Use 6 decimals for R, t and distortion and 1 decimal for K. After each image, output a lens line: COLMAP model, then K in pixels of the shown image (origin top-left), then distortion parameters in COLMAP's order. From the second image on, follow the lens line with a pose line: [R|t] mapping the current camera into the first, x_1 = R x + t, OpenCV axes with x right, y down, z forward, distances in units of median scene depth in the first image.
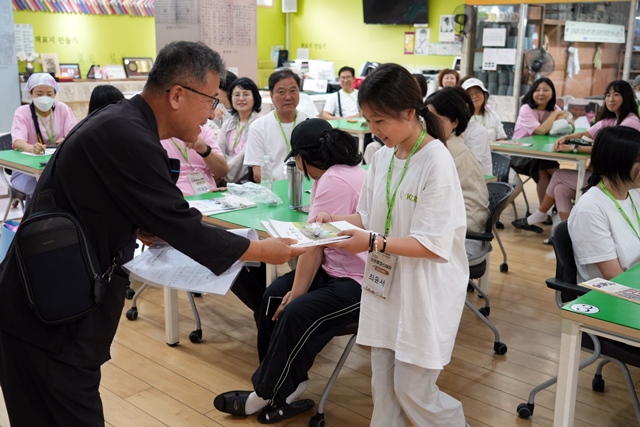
lens RADIAL K [[707.4, 0, 320.0], [0, 707.4, 213.5], [0, 0, 1]] dist [0.045197, -0.026174]
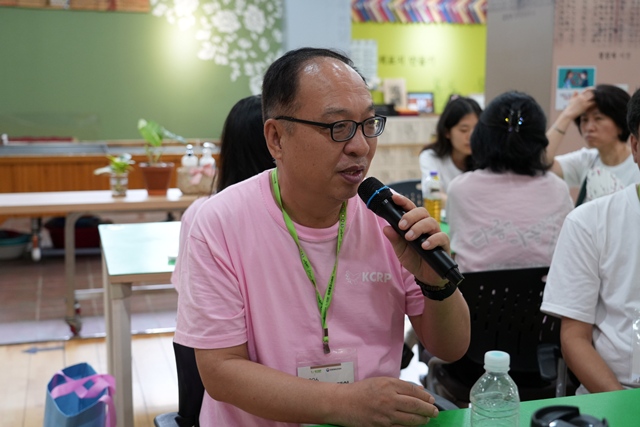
lens RADIAL K [[847.0, 0, 320.0], [0, 847.0, 213.5], [0, 0, 1]] dist [0.025163, 0.022404]
pose [[0.855779, 0.069072, -0.512710, 0.011226], [-0.109172, 0.992841, -0.048467, -0.034422], [0.505692, 0.097451, 0.857193, 0.218262]]
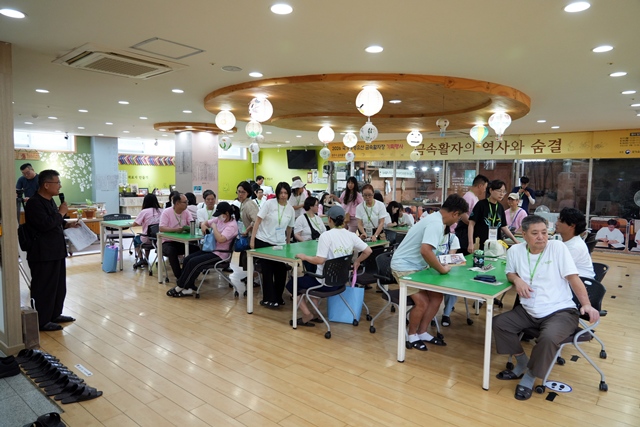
lens RADIAL K [[436.7, 0, 320.0], [0, 436.7, 213.5], [0, 0, 1]] dist [-0.009107, 0.003976]
pose [[0.999637, -0.002950, 0.026789, 0.134210], [0.006847, 0.989178, -0.146561, 0.056362], [-0.026067, 0.146691, 0.988839, -0.278134]]
